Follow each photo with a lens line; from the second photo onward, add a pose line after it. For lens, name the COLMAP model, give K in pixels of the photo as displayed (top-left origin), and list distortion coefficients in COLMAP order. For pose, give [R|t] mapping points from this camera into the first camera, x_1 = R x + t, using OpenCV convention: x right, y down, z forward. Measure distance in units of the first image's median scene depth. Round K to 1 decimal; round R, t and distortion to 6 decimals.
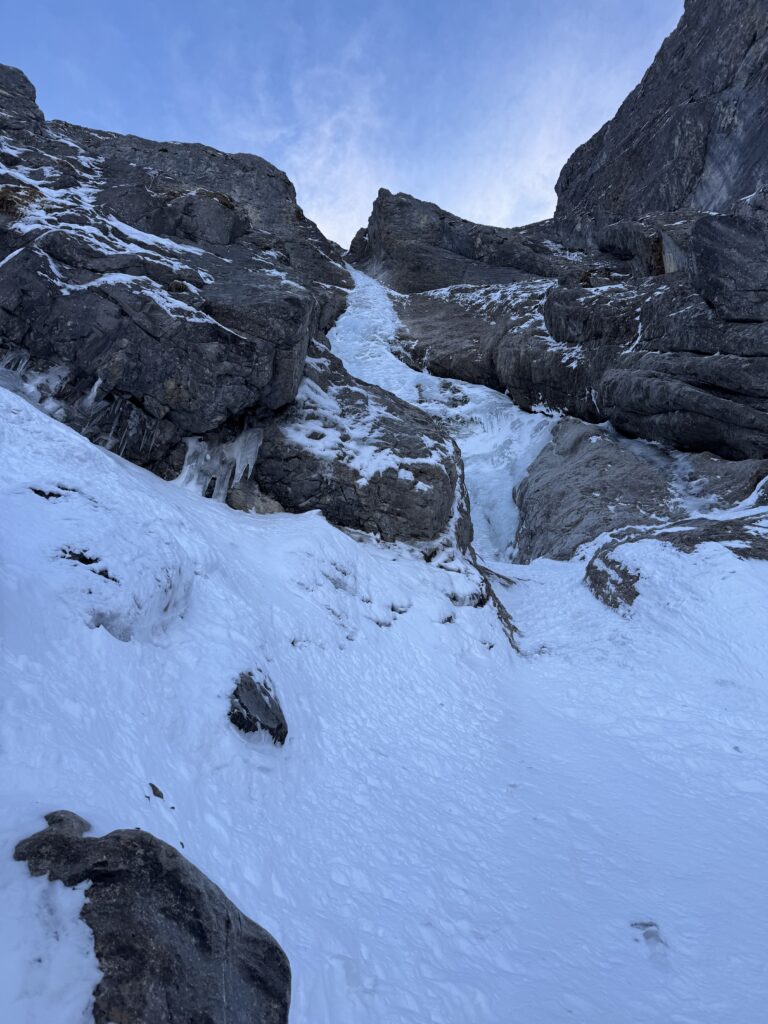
lens RADIAL K [[707.7, 0, 384.0], [0, 707.7, 512.0], [0, 0, 1]] dist [0.115838, -0.191352]
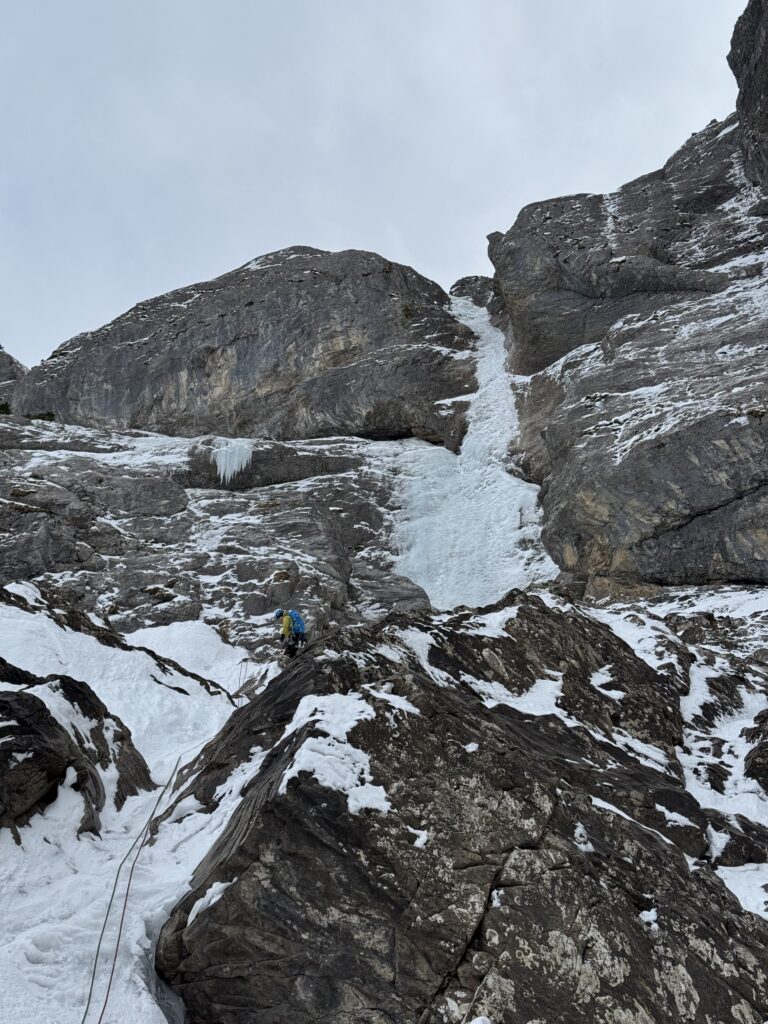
lens RADIAL K [[1406.3, 0, 384.0], [0, 1406.3, 512.0], [0, 0, 1]] dist [0.124376, -0.133526]
pose [[0.878701, -0.366689, -0.305654, 0.353320], [0.342274, 0.930273, -0.132059, 0.025974], [0.332766, 0.011423, 0.942940, -0.742779]]
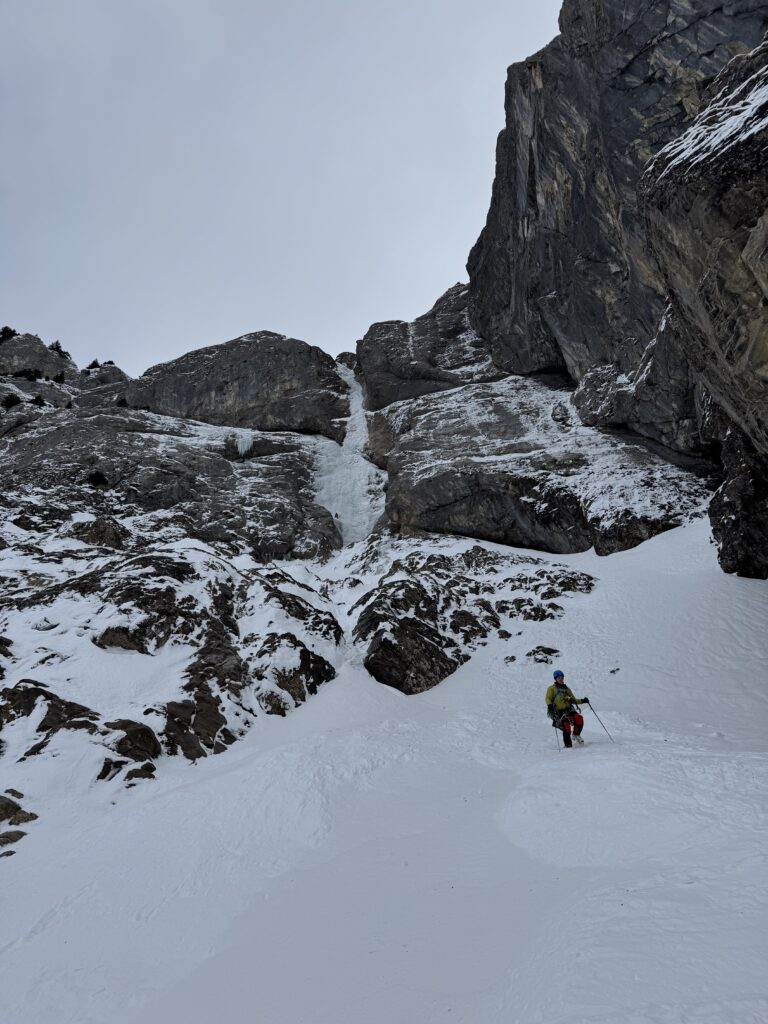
lens RADIAL K [[707.7, 0, 384.0], [0, 707.7, 512.0], [0, 0, 1]] dist [0.115838, -0.191352]
pose [[0.933828, -0.289932, -0.209534, 0.411601], [0.299748, 0.953884, 0.015998, -0.052758], [0.195233, -0.077746, 0.977671, -1.044428]]
